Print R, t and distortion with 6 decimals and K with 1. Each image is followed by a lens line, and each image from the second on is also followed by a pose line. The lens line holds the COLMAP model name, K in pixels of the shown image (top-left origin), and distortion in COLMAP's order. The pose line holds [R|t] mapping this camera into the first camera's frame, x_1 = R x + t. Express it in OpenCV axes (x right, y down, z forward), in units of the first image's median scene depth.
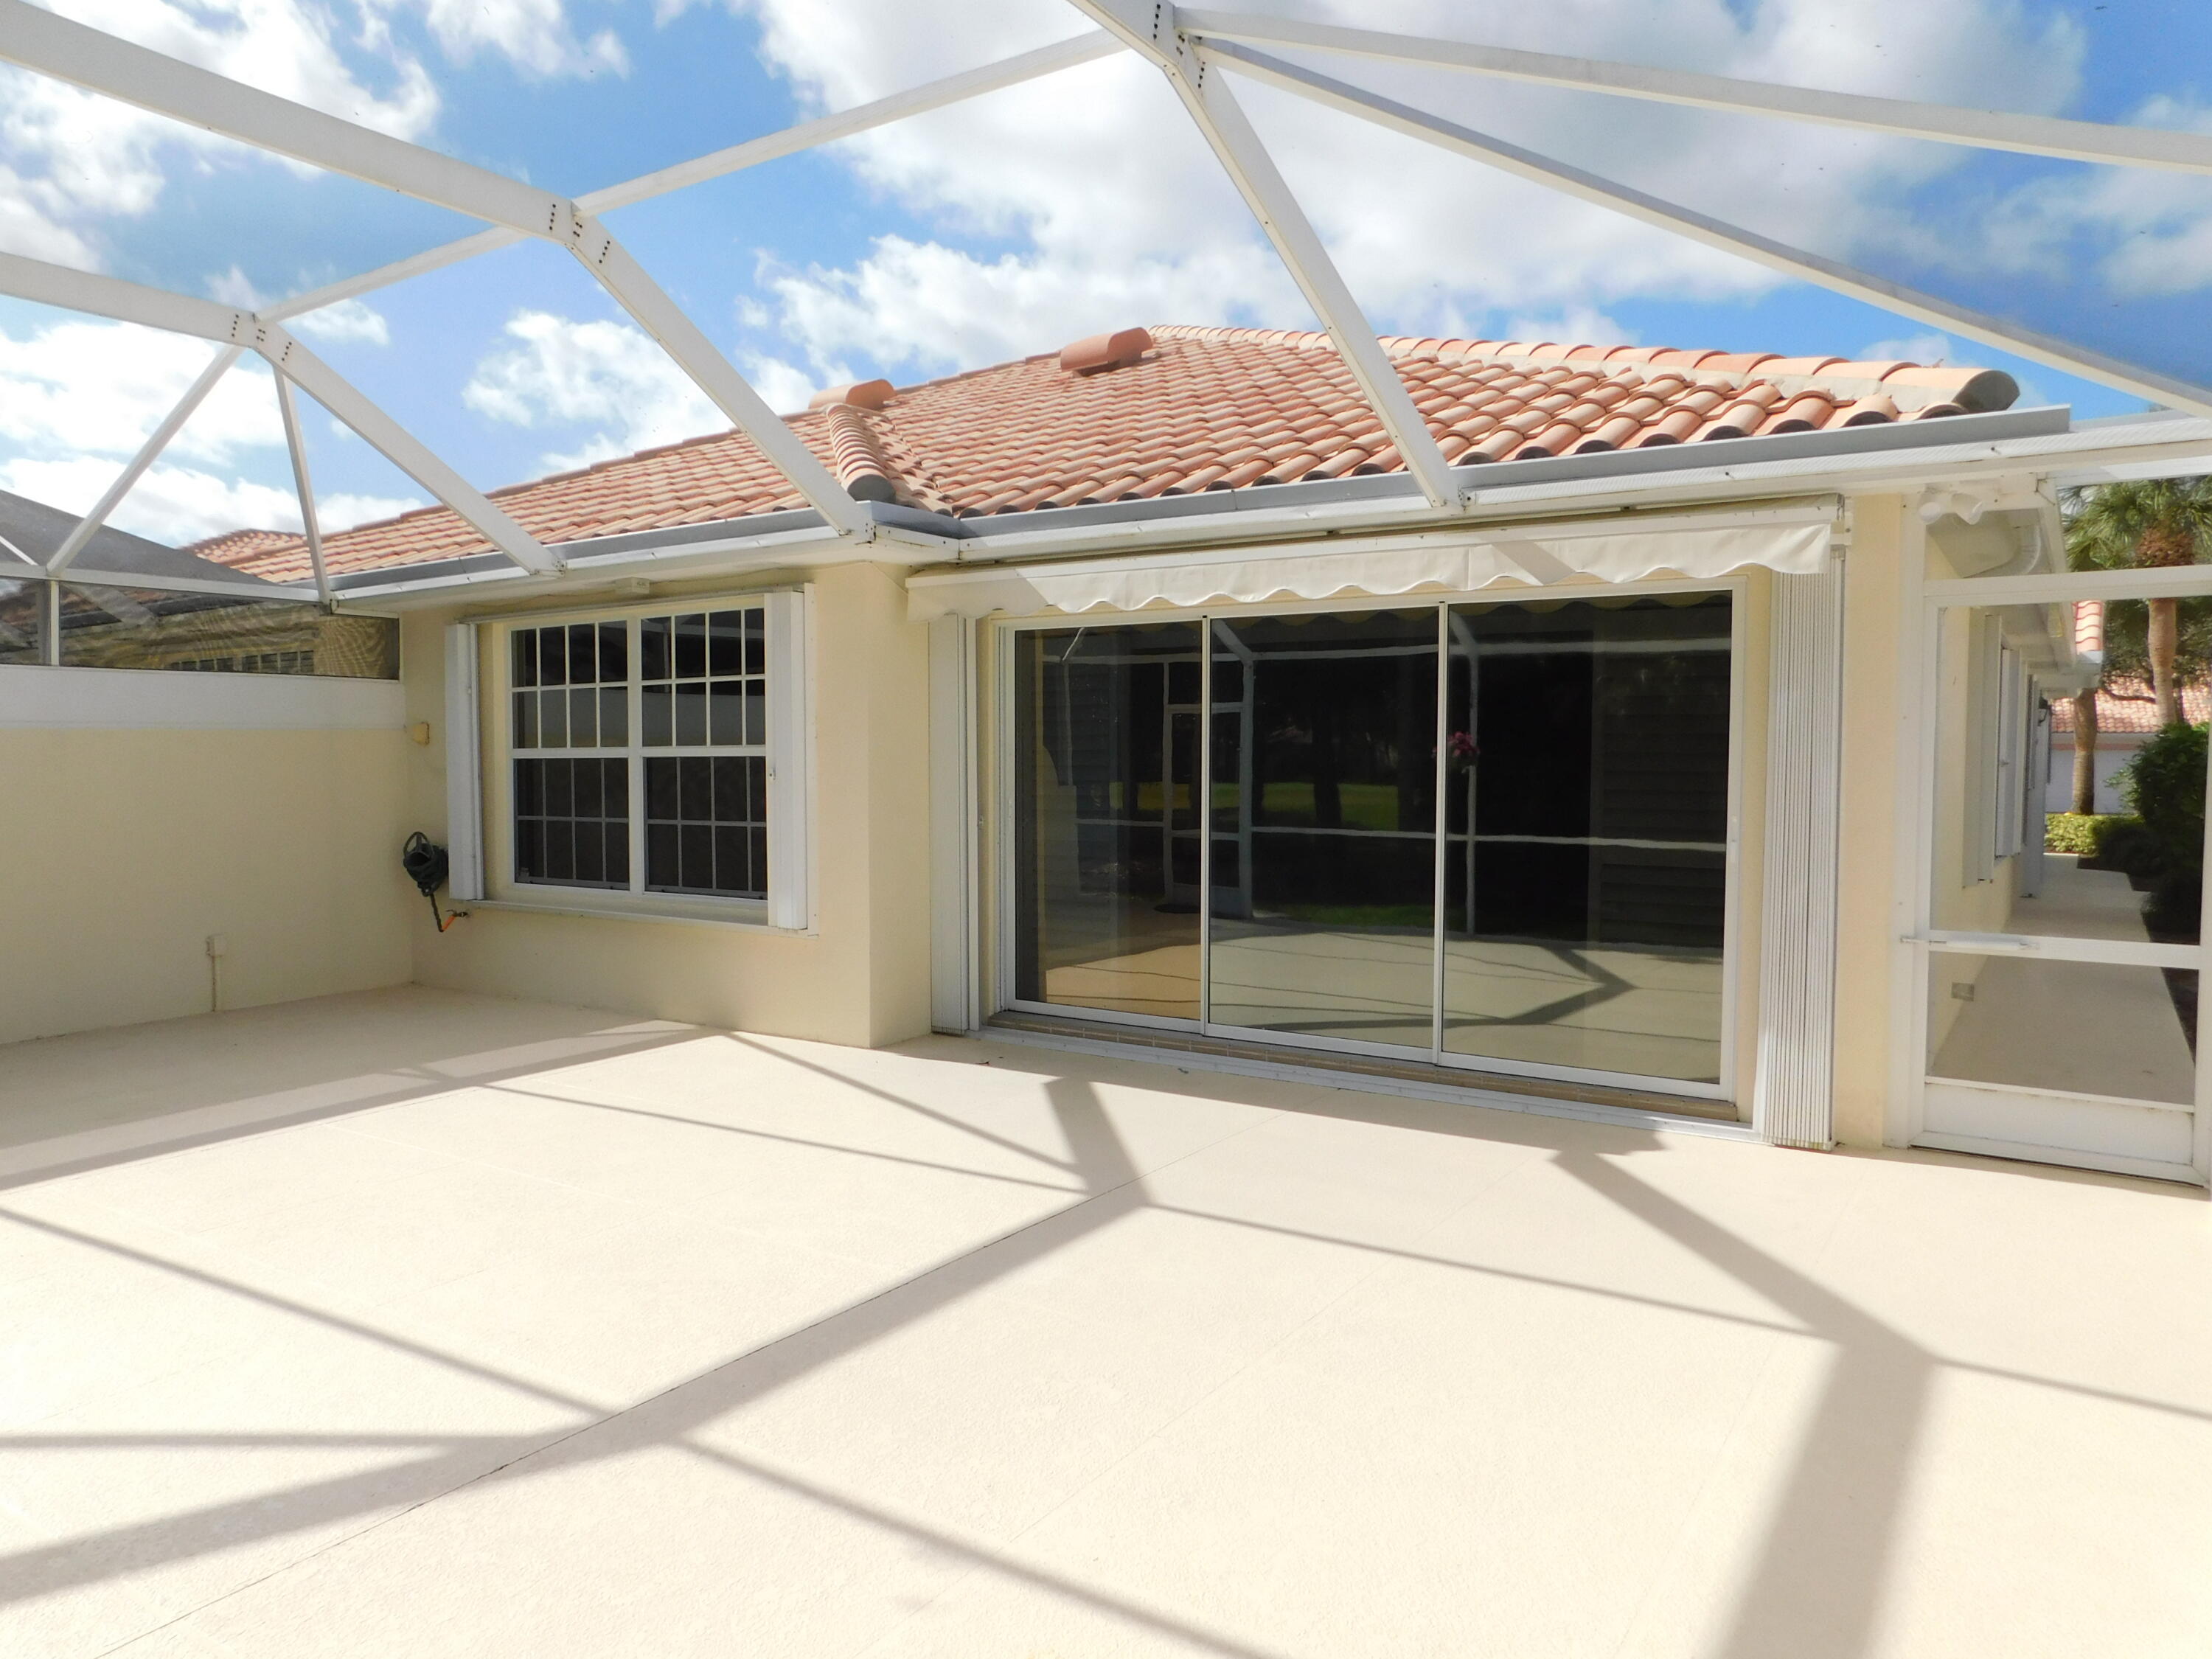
lens RADIAL K [[1467.1, 0, 1113.3], [0, 1467.1, 835.8], [0, 0, 1]] dist [-0.075931, 0.062349]
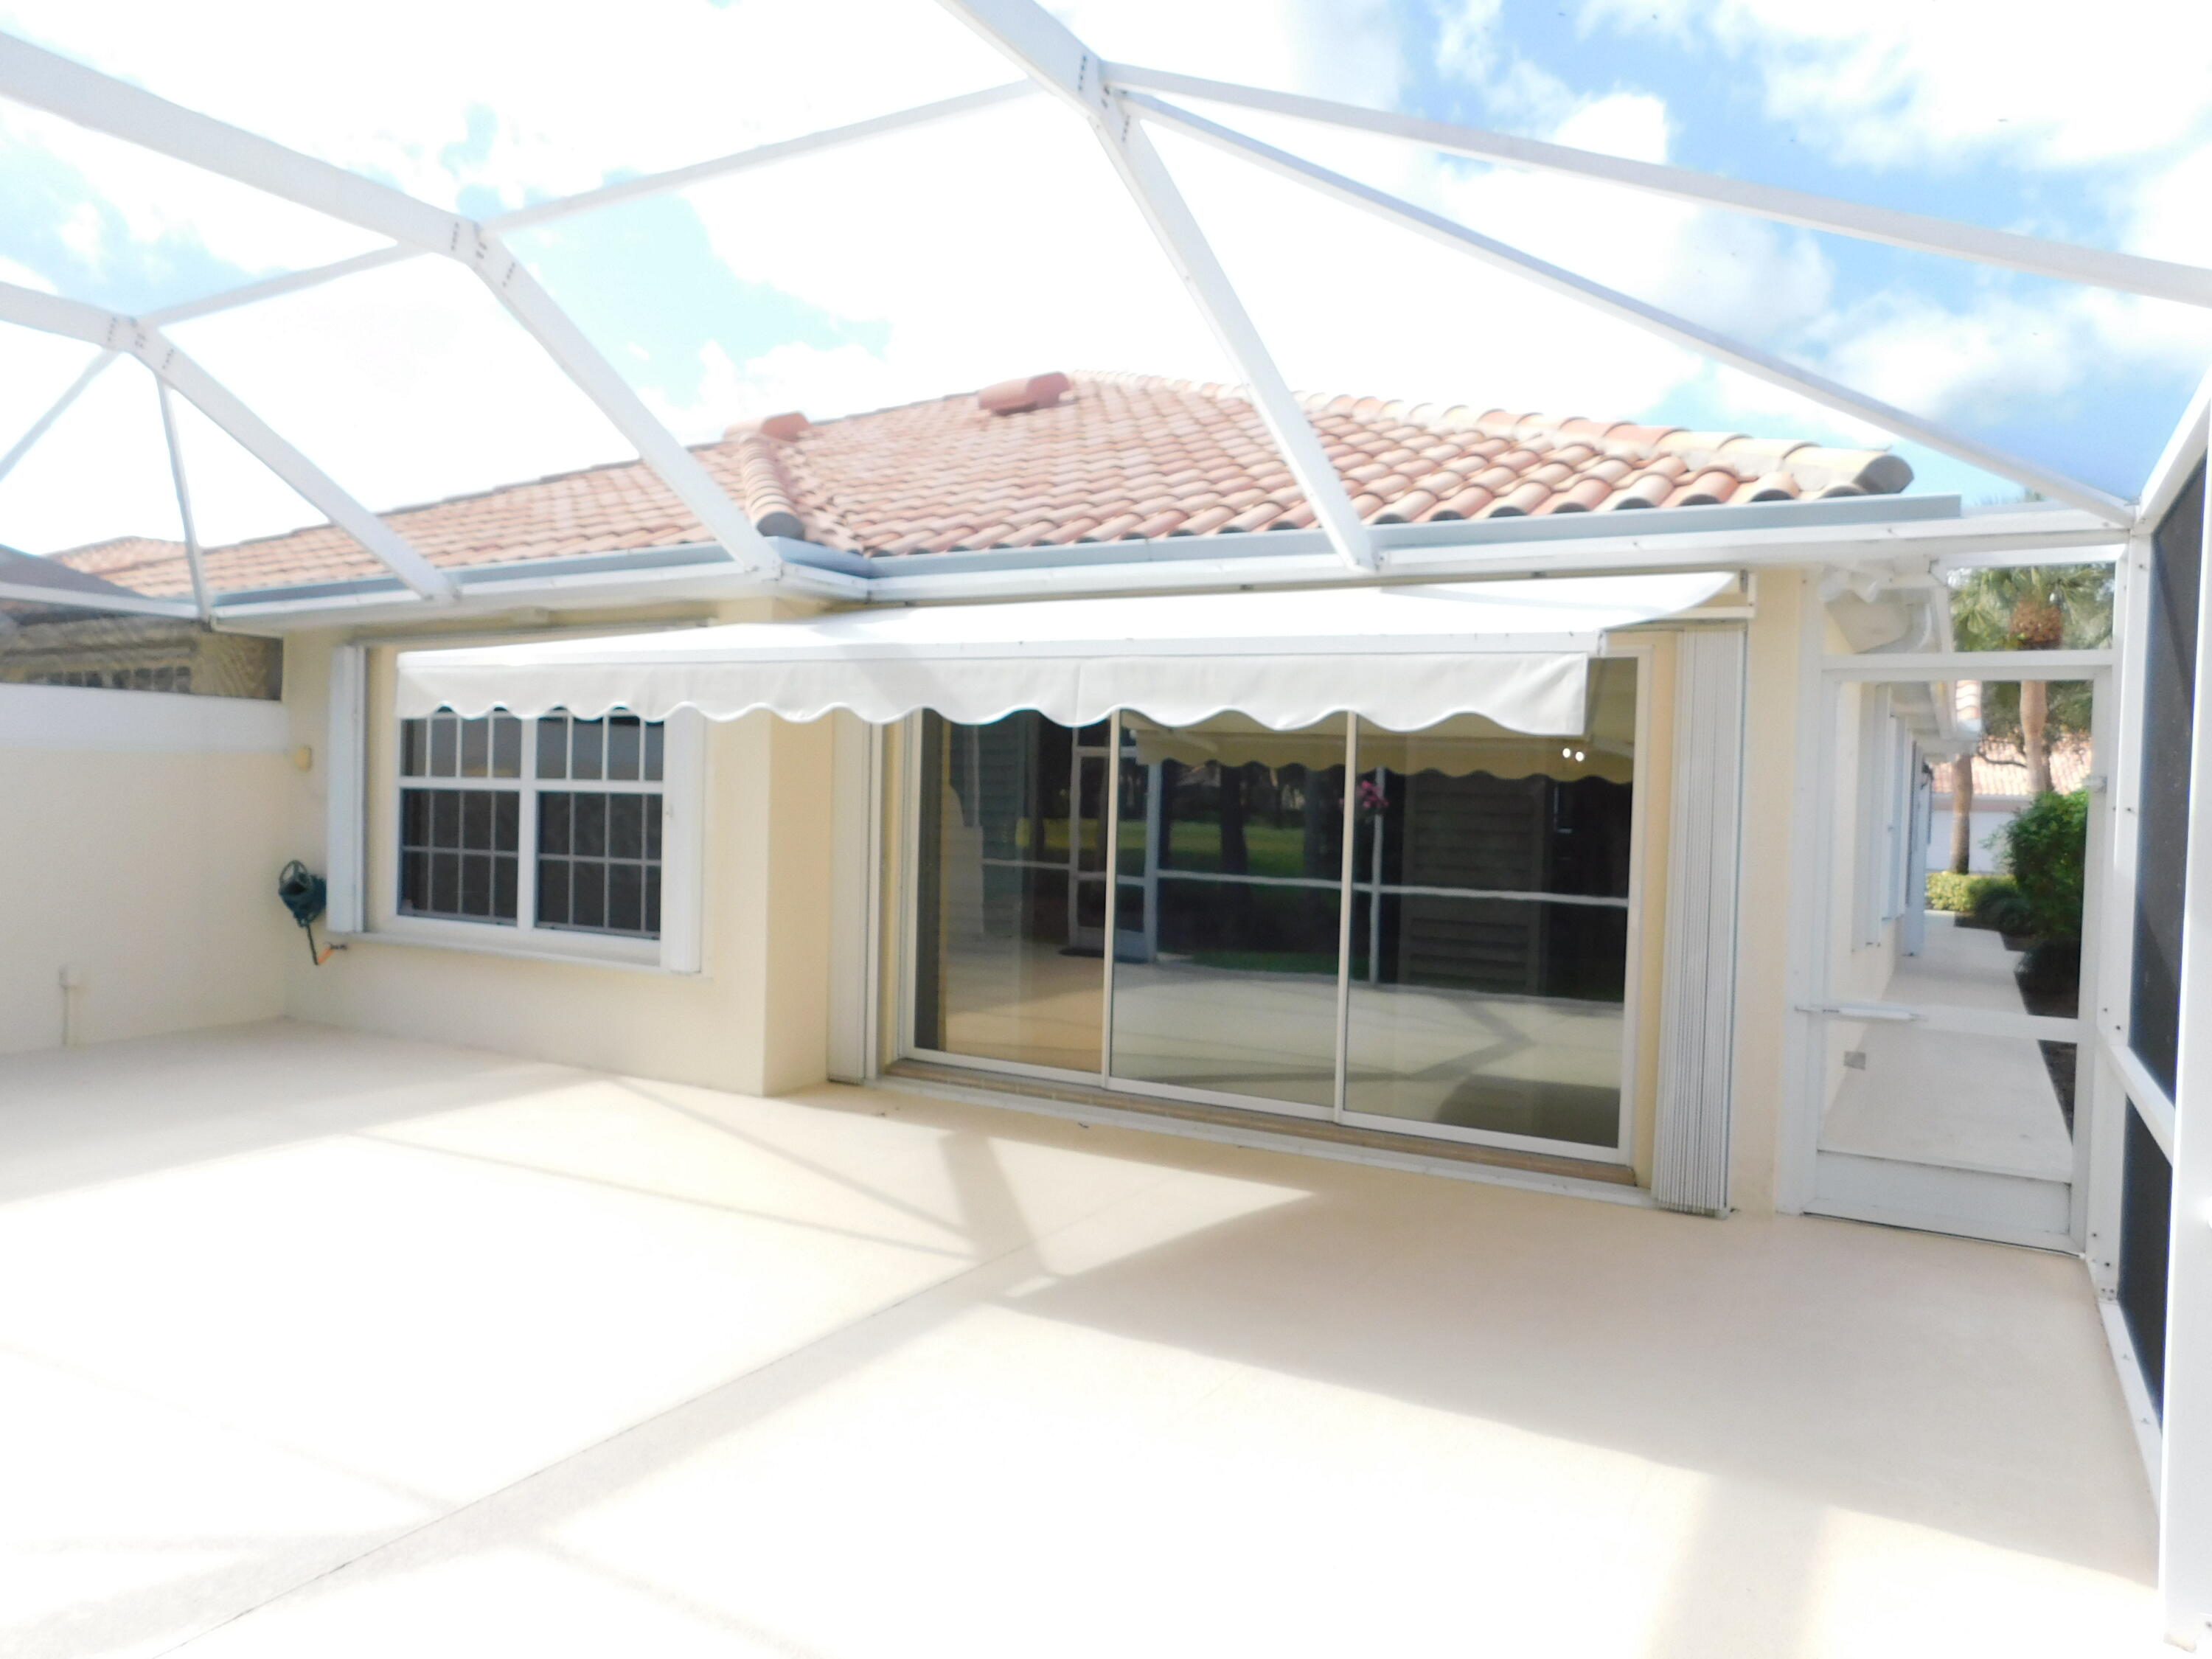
lens RADIAL K [[1467.1, 0, 1113.3], [0, 1467.1, 835.8], [0, 0, 1]] dist [-0.075931, 0.062349]
pose [[0.997692, 0.024897, 0.063171, 0.000852], [-0.023301, 0.999393, -0.025882, -0.007402], [-0.063777, 0.024350, 0.997667, 0.009997]]
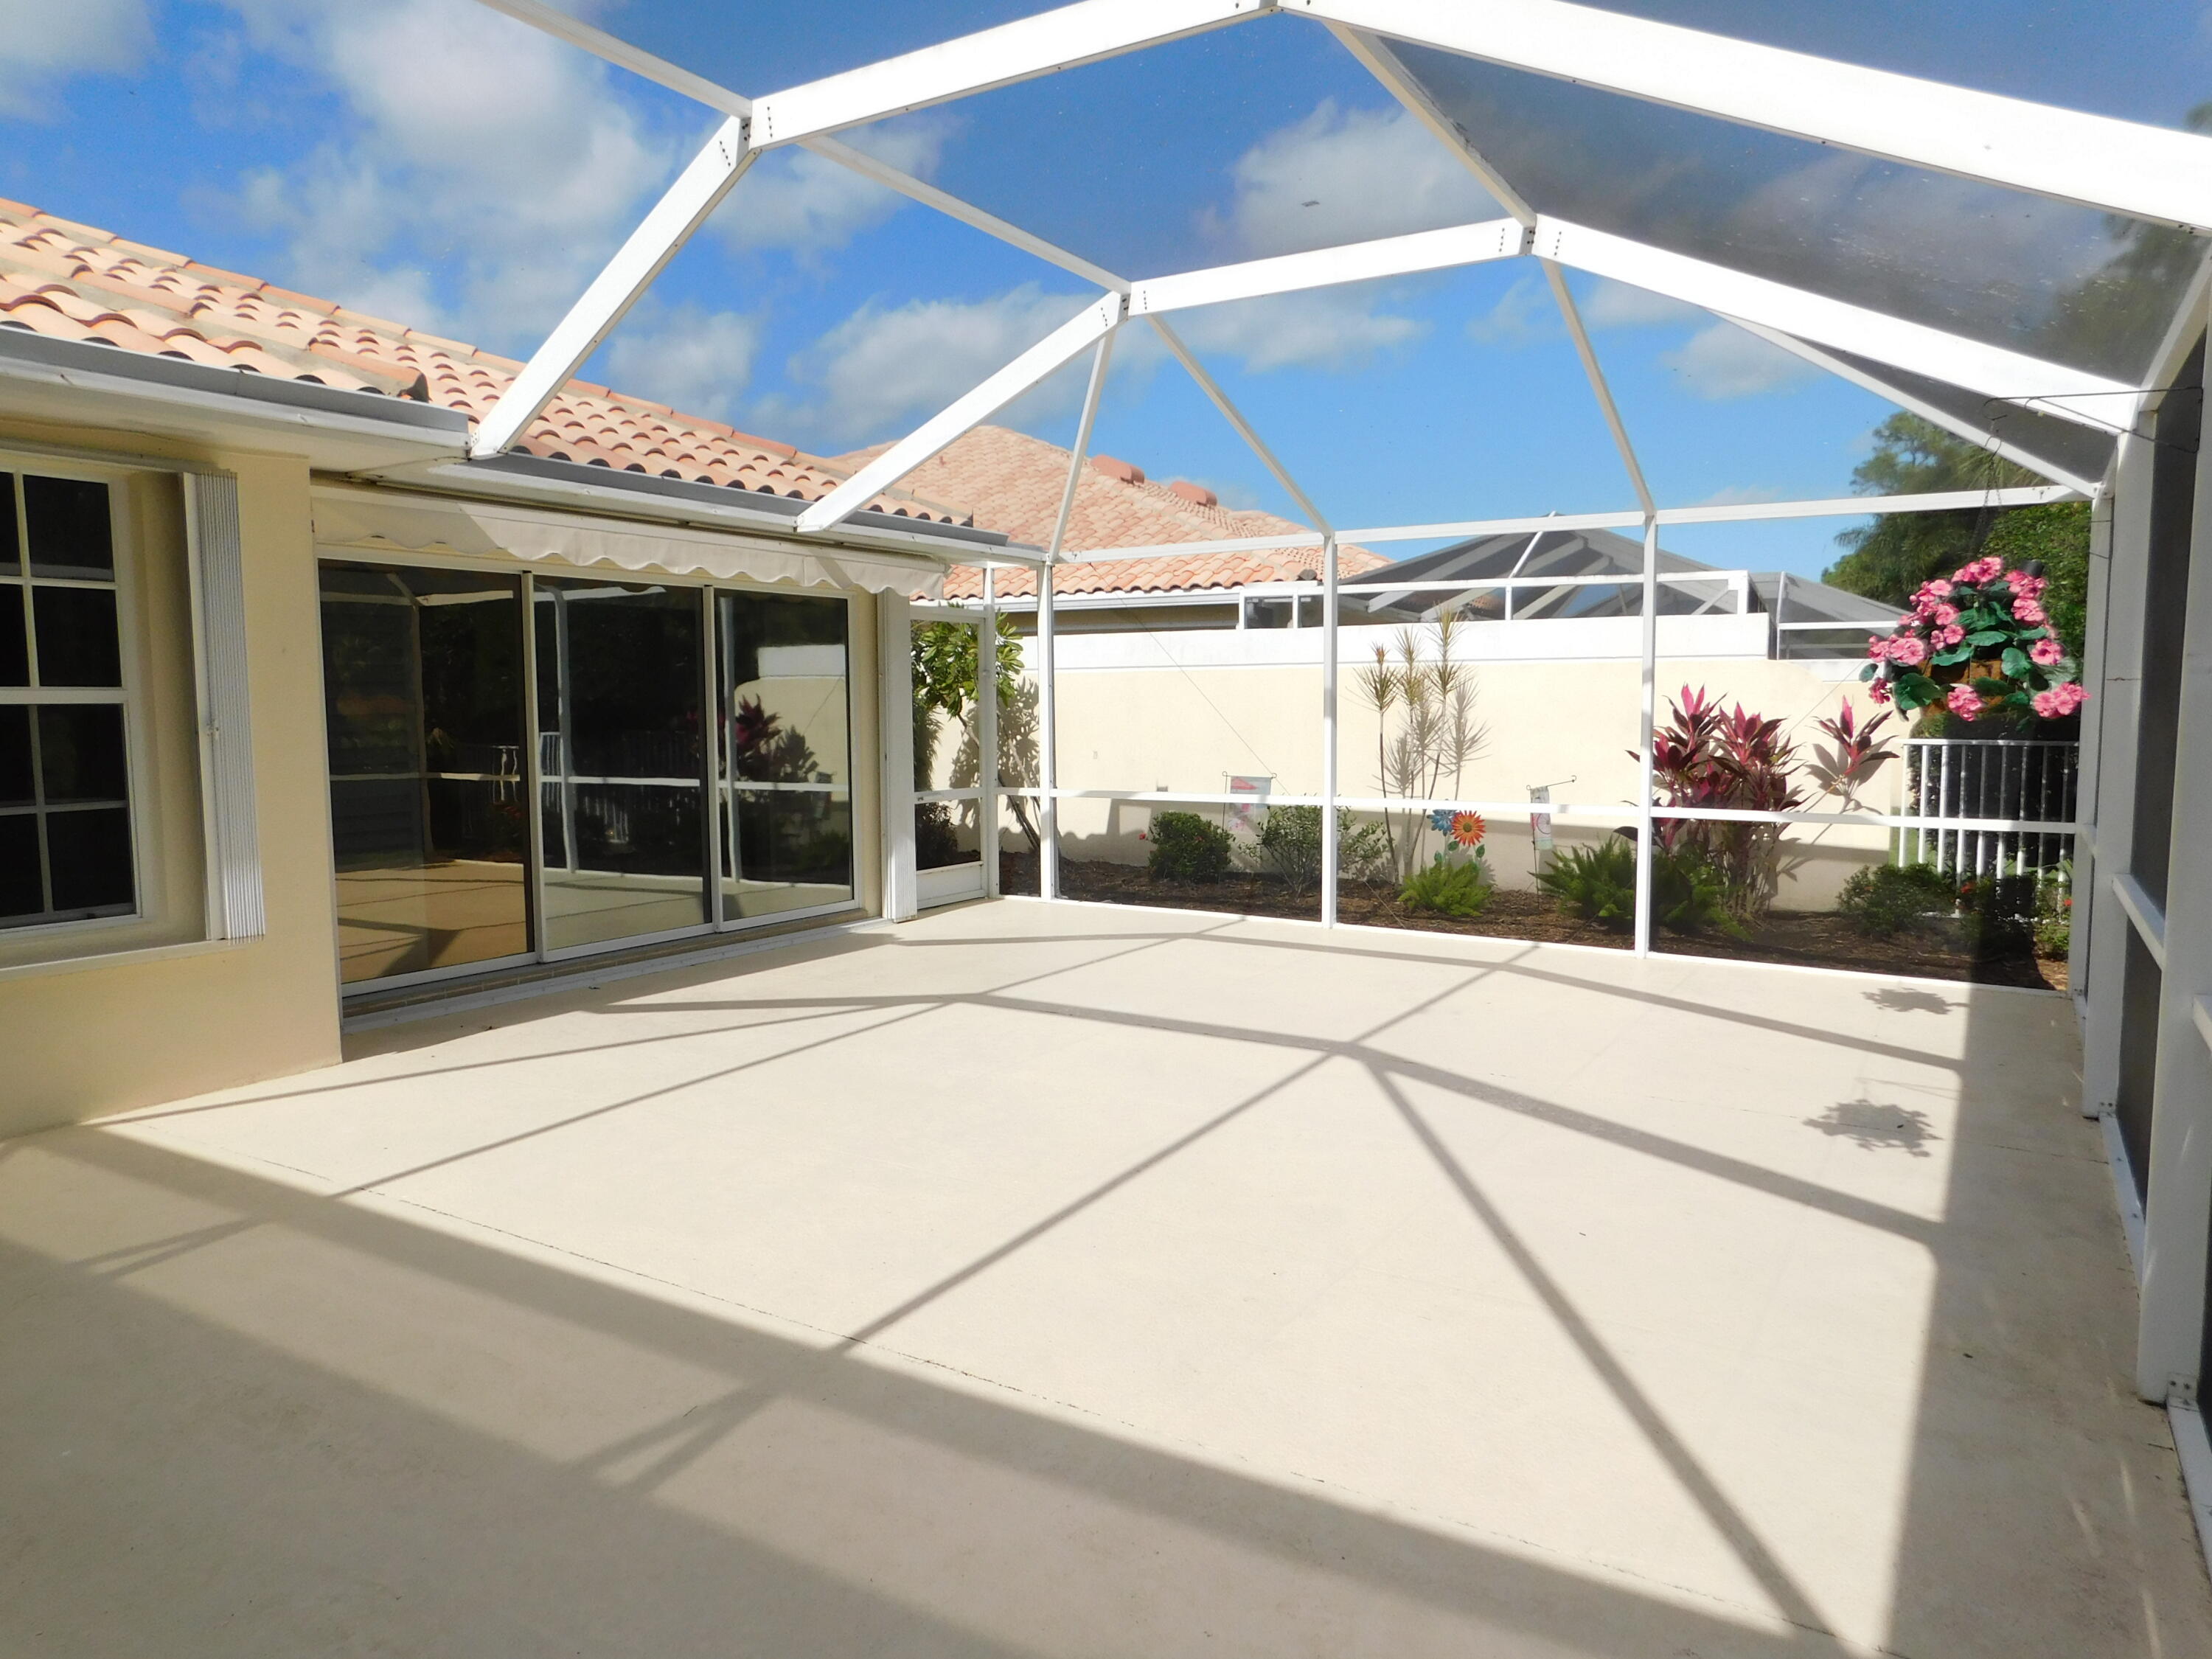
lens RADIAL K [[1467.1, 0, 1113.3], [0, 1467.1, 835.8], [0, 0, 1]] dist [-0.075931, 0.062349]
pose [[-0.032399, -0.090696, 0.995351, -0.885293], [0.057246, 0.994071, 0.092443, -0.026313], [-0.997834, 0.059975, -0.027015, 0.530140]]
